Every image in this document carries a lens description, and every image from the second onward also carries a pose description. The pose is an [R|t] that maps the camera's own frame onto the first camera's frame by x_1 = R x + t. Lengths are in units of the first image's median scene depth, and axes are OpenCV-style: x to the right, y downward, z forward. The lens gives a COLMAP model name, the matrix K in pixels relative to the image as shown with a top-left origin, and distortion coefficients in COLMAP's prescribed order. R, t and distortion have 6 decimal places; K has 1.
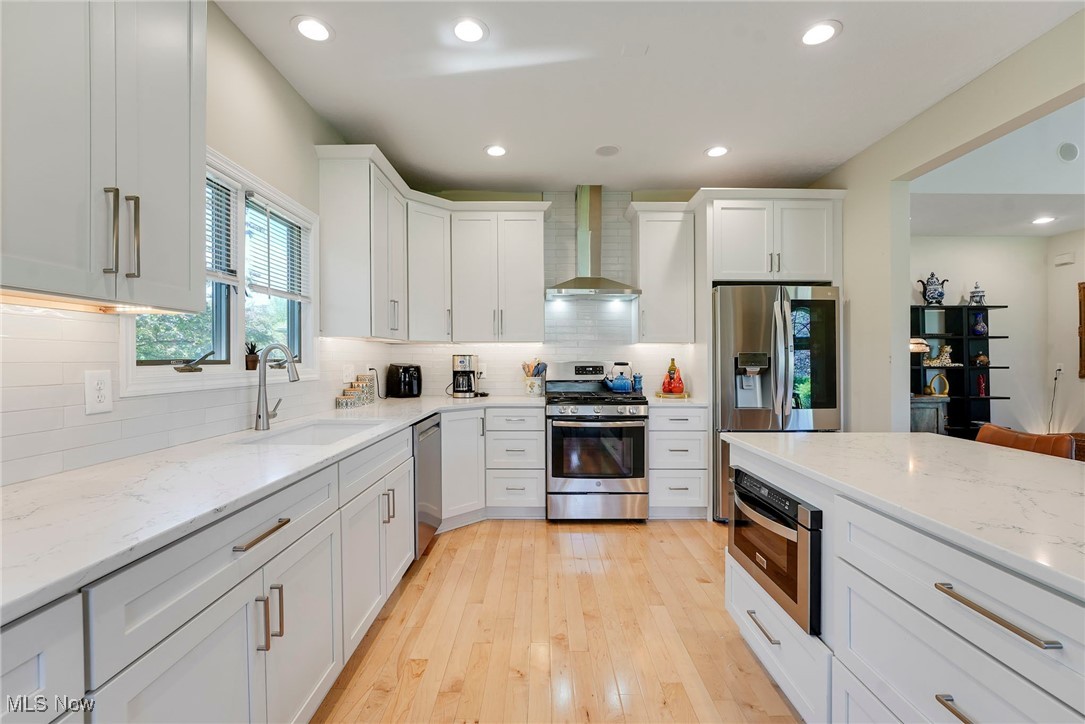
lens RADIAL K [[446.8, 0, 548.1], [0, 446.8, 360.0], [0, 0, 1]] dist [-0.020100, 0.000165]
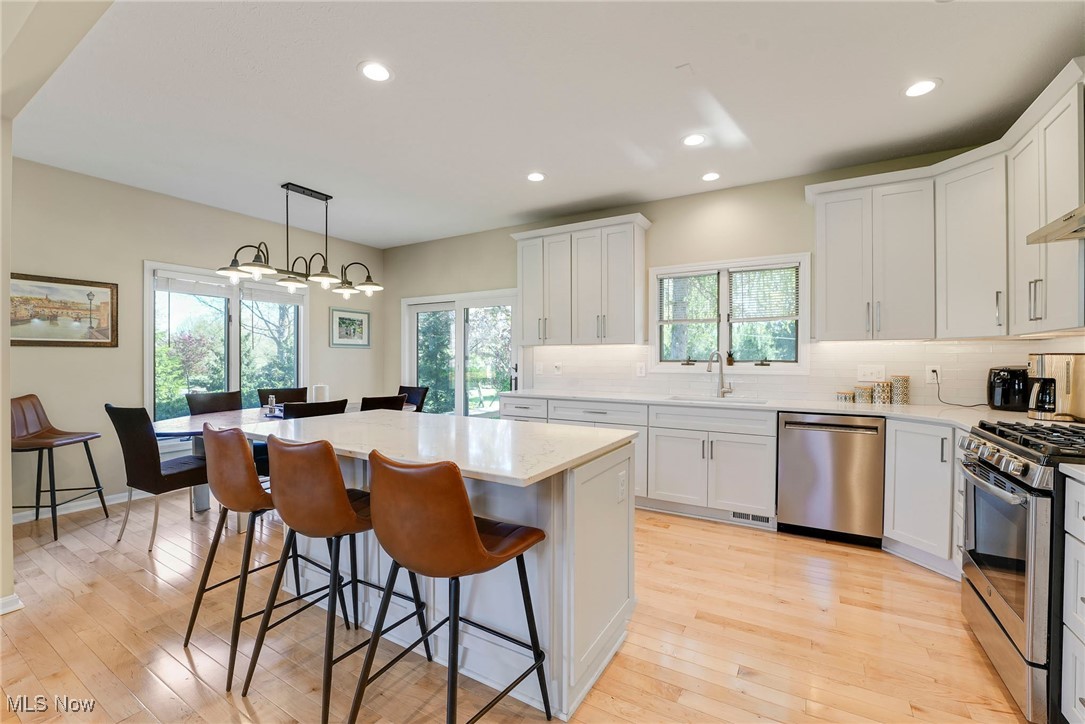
lens RADIAL K [[446.8, 0, 541.5], [0, 446.8, 359.4], [0, 0, 1]] dist [-0.020100, 0.000165]
pose [[-0.491572, 0.011260, -0.870764, 1.157605], [0.003621, 0.999934, 0.010887, -0.021629], [0.870829, 0.002198, -0.491580, 1.080222]]
